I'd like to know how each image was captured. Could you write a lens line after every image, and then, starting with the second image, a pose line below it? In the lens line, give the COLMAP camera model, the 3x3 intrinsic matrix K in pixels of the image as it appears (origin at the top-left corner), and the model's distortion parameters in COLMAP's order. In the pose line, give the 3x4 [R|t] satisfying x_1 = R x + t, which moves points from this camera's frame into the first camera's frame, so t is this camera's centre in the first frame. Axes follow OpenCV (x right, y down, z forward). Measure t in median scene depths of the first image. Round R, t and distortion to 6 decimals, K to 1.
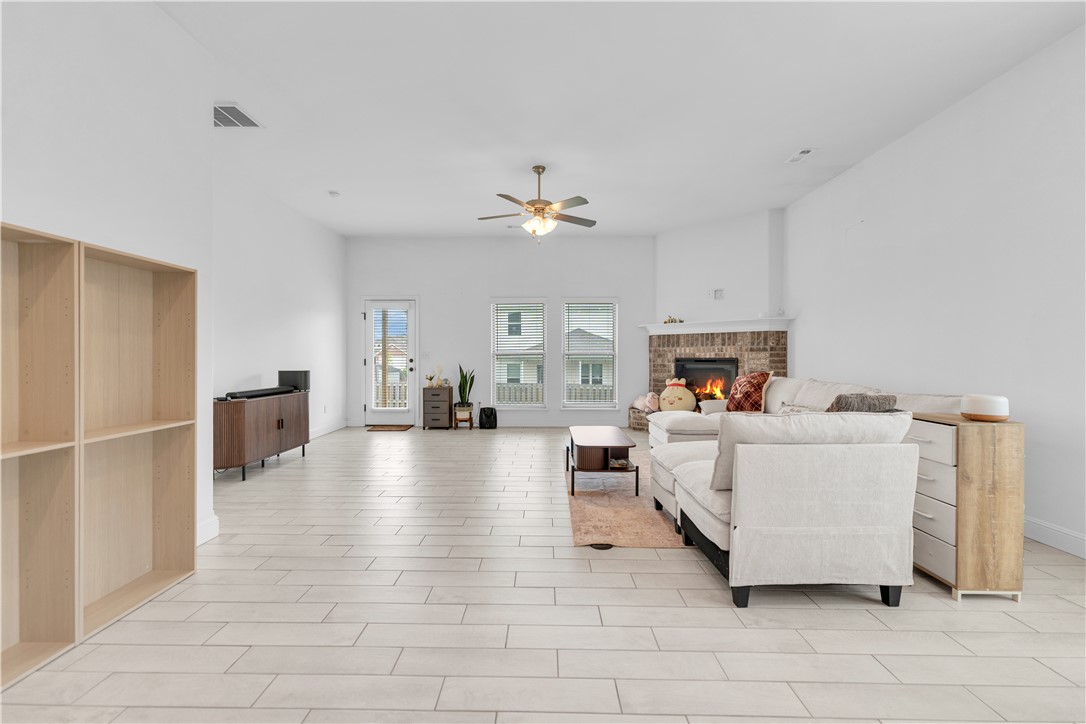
lens RADIAL K [[451.7, 0, 538.3], [0, 451.7, 356.3], [0, 0, 1]] dist [0.000666, 0.000054]
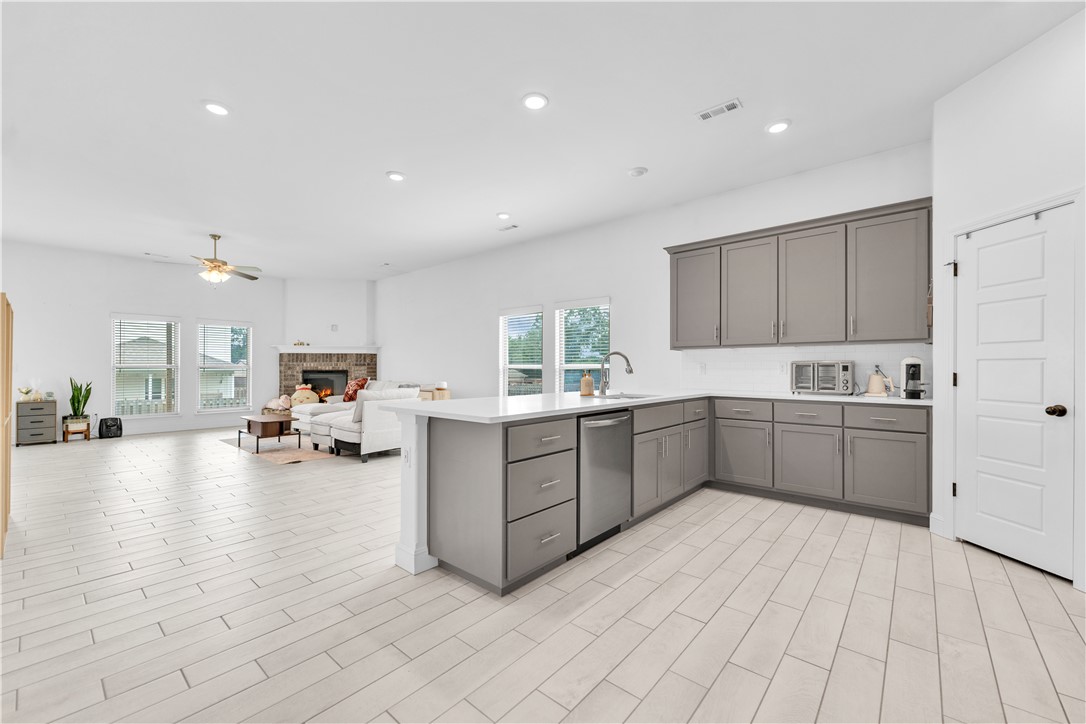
lens RADIAL K [[437.0, 0, 540.9], [0, 437.0, 366.1], [0, 0, 1]] dist [0.002691, 0.000240]
pose [[0.641309, 0.004446, 0.767270, -0.283228], [0.000384, 0.999981, -0.006115, 0.000209], [-0.767283, 0.004216, 0.641295, -0.474630]]
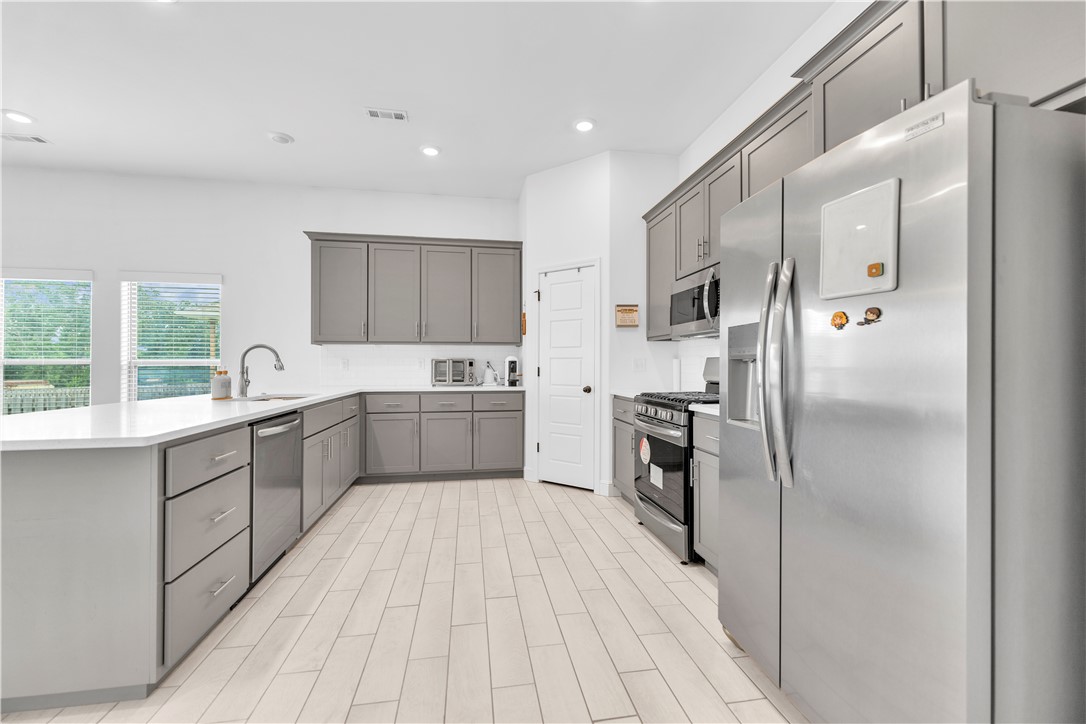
lens RADIAL K [[438.5, 0, 543.0], [0, 438.5, 362.0], [0, 0, 1]] dist [0.002352, 0.000073]
pose [[-0.183367, 0.005417, 0.983030, -0.311512], [0.002017, 0.999985, -0.005134, 0.000229], [-0.983042, 0.001042, -0.183375, -0.396157]]
